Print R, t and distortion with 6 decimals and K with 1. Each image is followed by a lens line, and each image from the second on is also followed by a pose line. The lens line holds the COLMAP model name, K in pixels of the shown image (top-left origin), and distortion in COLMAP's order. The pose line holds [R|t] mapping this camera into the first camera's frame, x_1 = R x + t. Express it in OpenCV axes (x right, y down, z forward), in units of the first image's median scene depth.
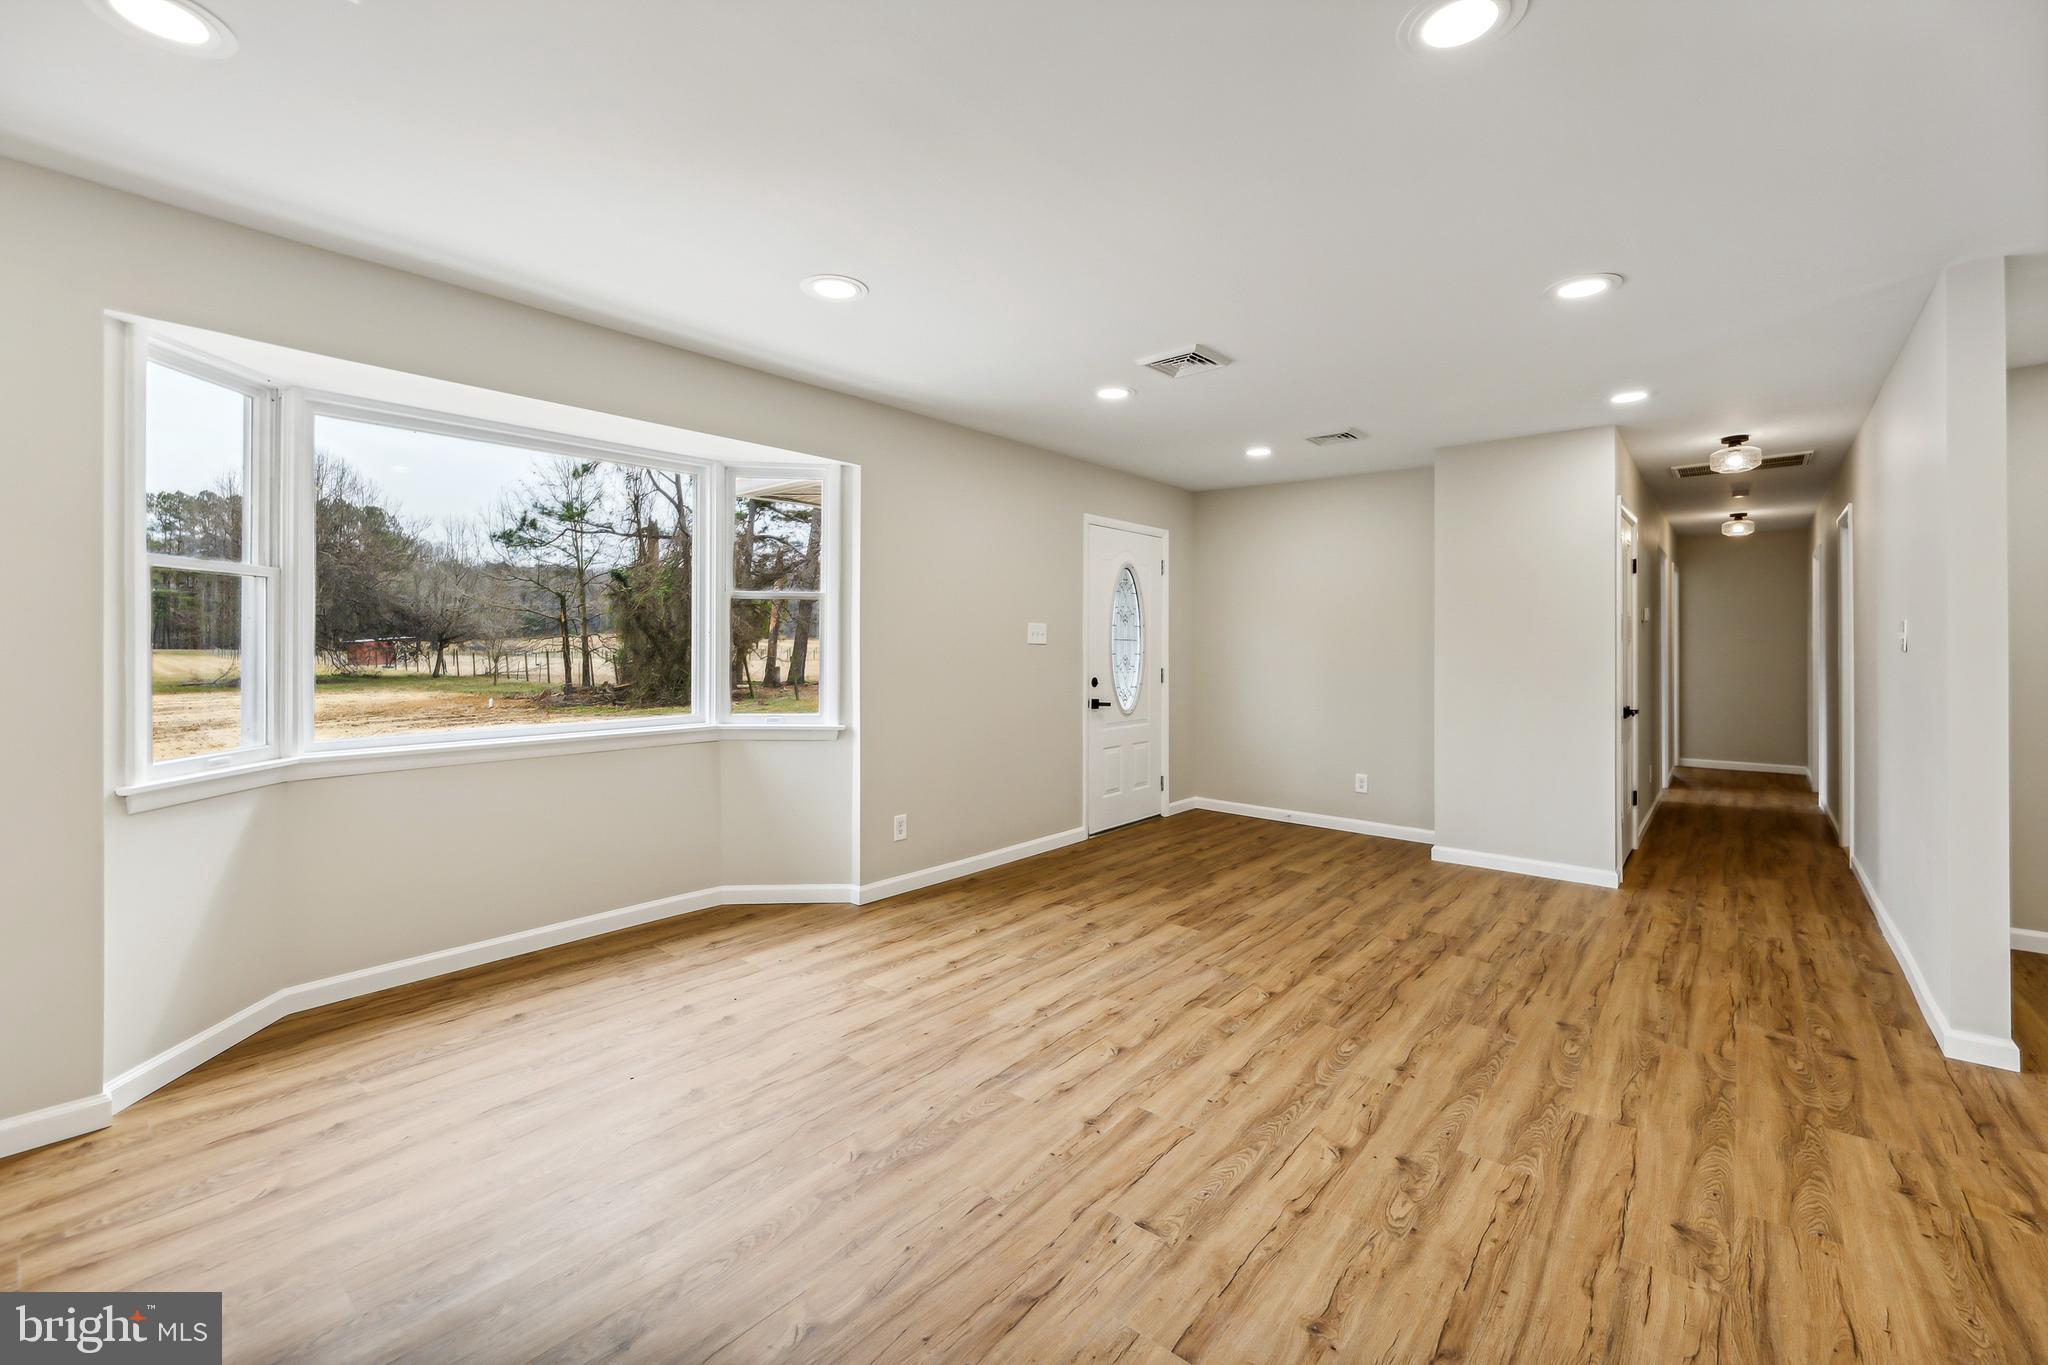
lens RADIAL K [[845.3, 0, 1018.9], [0, 845.3, 652.8], [0, 0, 1]] dist [-0.001194, 0.000229]
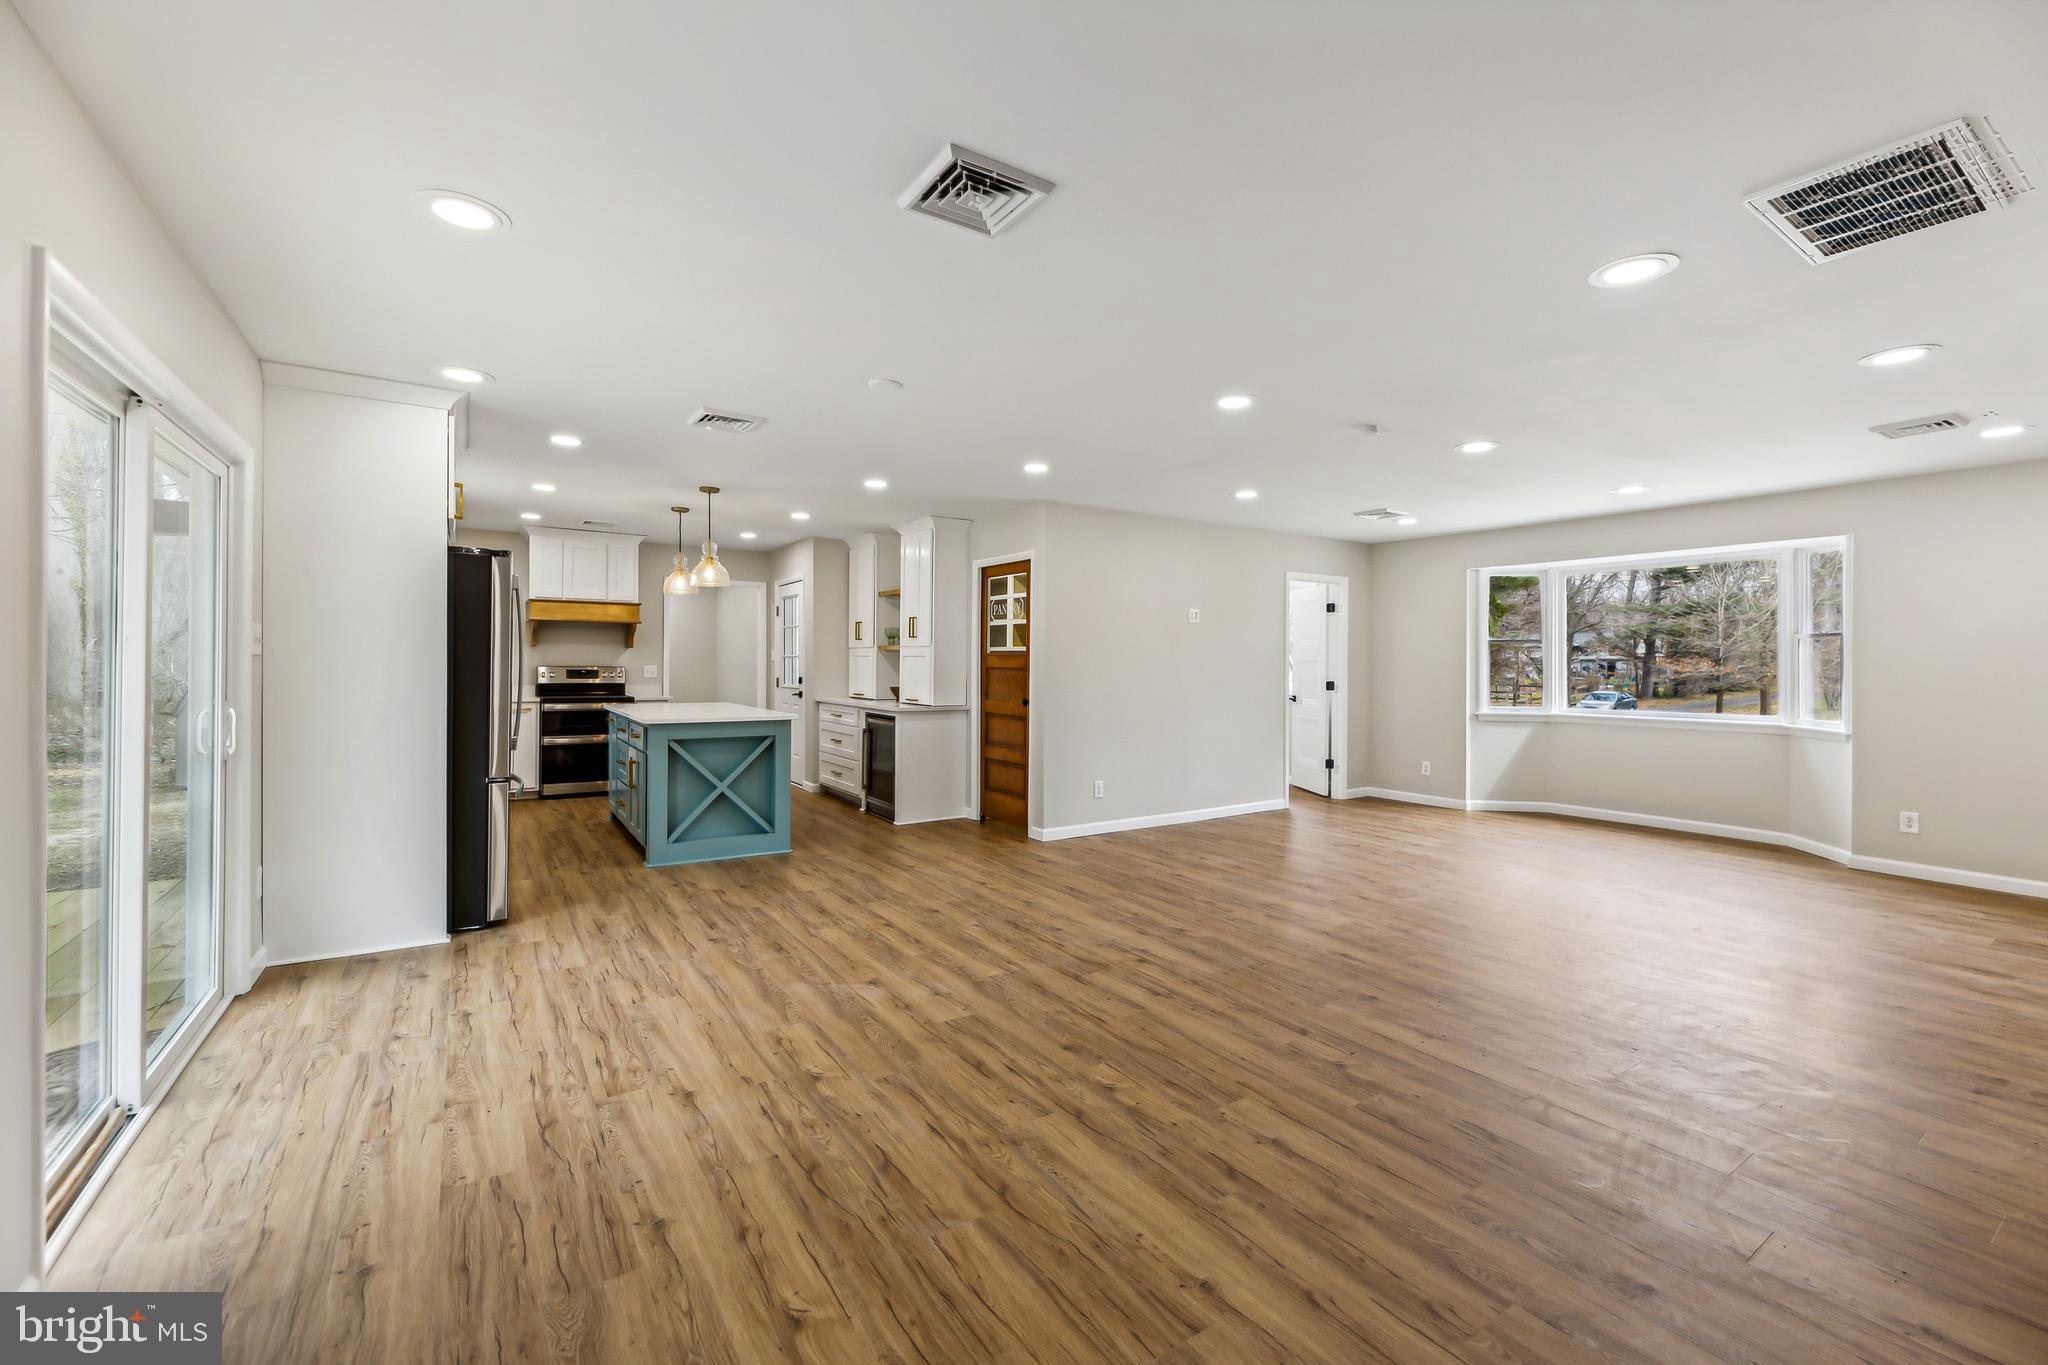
lens RADIAL K [[845.3, 0, 1037.8], [0, 845.3, 669.3], [0, 0, 1]] dist [-0.001194, 0.000229]
pose [[-0.265039, 0.001856, -0.964236, 1.646664], [-0.014837, 0.999872, 0.006003, -0.000084], [0.964124, 0.015898, -0.264977, 0.150350]]
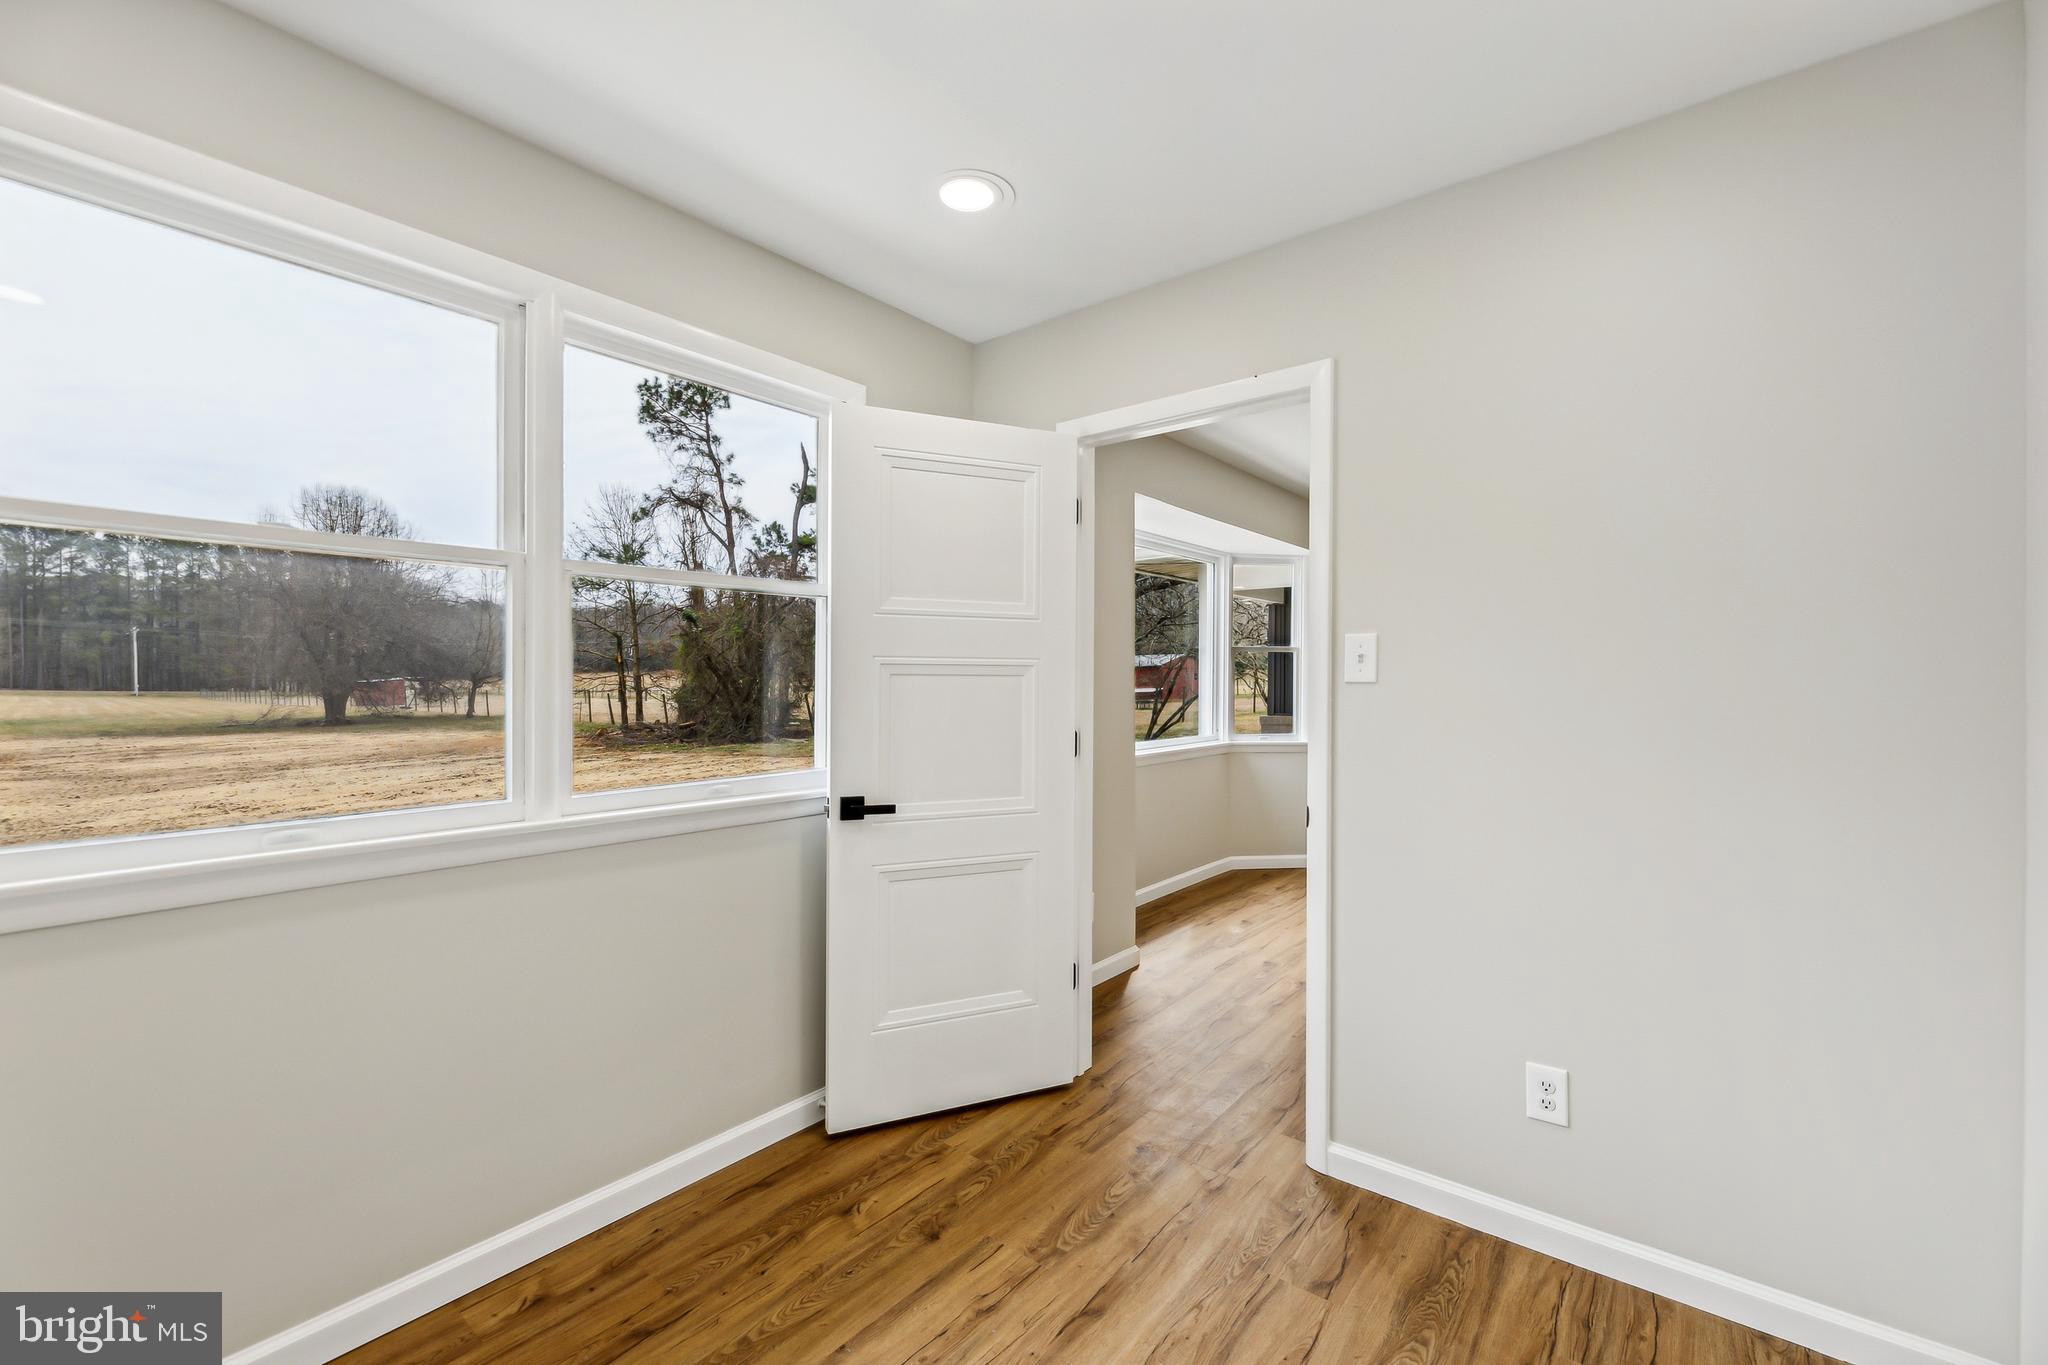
lens RADIAL K [[845.3, 0, 1040.5], [0, 845.3, 682.0], [0, 0, 1]] dist [-0.001194, 0.000229]
pose [[0.999549, -0.004021, 0.029745, -0.852847], [0.004310, 0.999944, -0.009636, -0.001839], [-0.029705, 0.009759, 0.999511, -0.475166]]
